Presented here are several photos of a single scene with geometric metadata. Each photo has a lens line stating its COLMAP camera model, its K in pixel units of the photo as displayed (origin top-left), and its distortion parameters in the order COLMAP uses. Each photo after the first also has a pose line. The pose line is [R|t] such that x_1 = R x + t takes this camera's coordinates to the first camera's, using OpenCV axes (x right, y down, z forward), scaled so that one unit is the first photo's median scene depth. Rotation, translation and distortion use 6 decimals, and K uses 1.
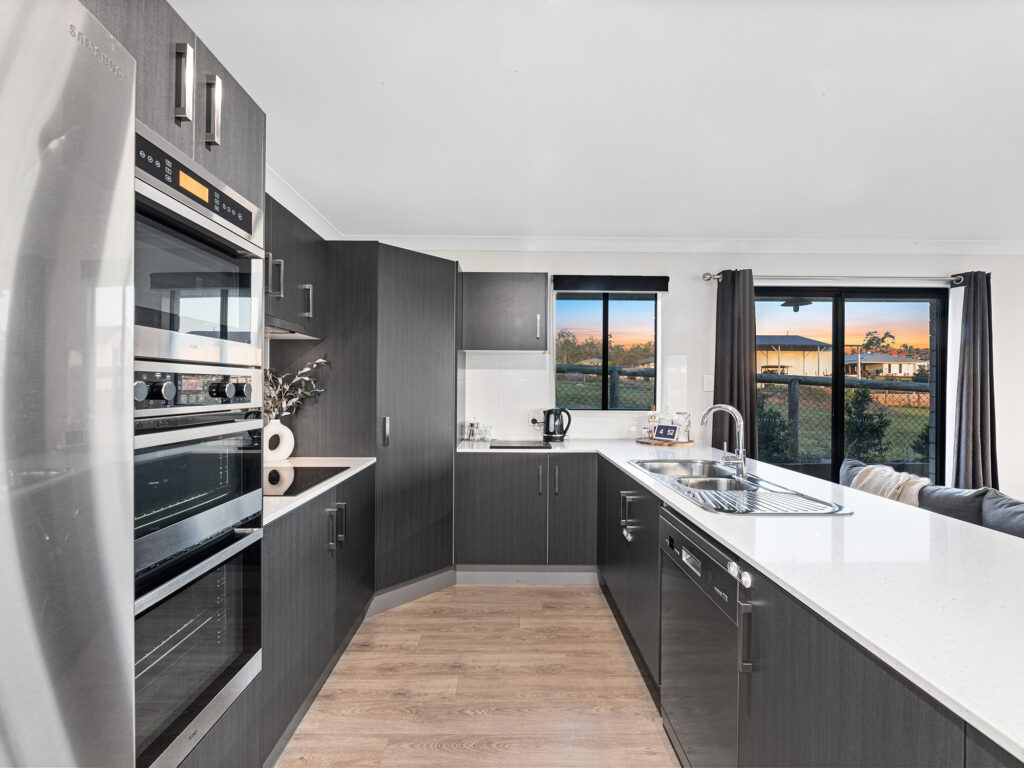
lens RADIAL K [[463.7, 0, 513.4], [0, 463.7, 384.9], [0, 0, 1]] dist [0.001990, -0.000657]
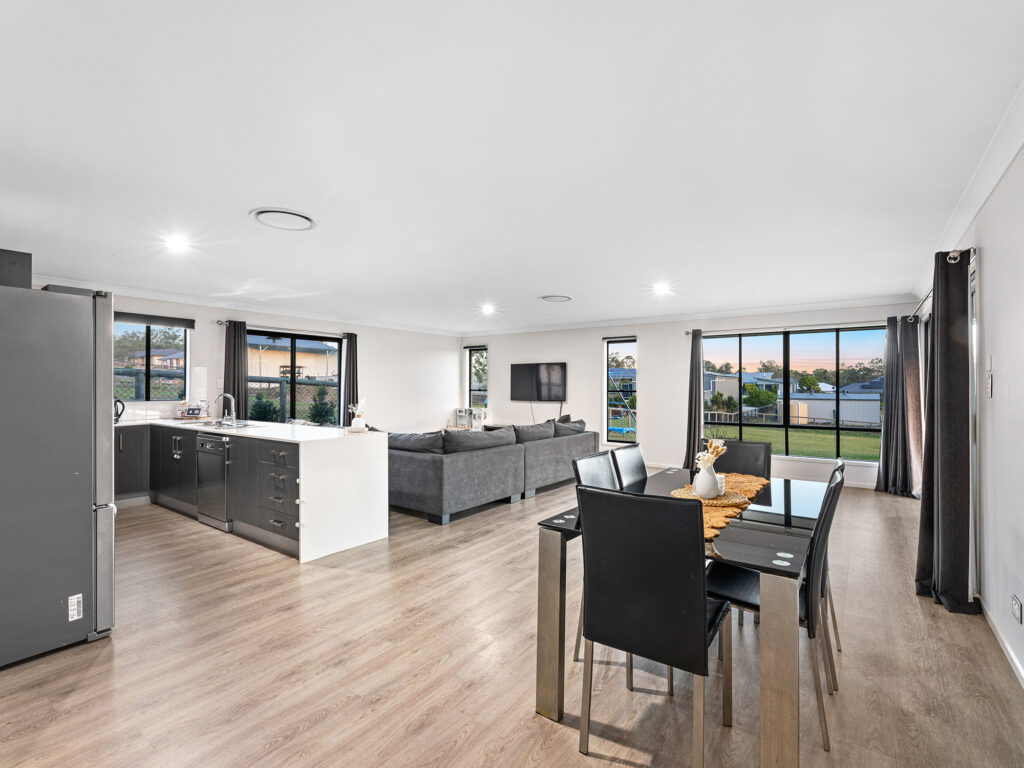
lens RADIAL K [[484.7, 0, 509.6], [0, 484.7, 385.1], [0, 0, 1]] dist [-0.011715, -0.000348]
pose [[0.601312, -0.001054, 0.799013, -0.386179], [-0.001952, 0.999994, 0.002788, -0.005328], [-0.799012, -0.003236, 0.601307, -0.989091]]
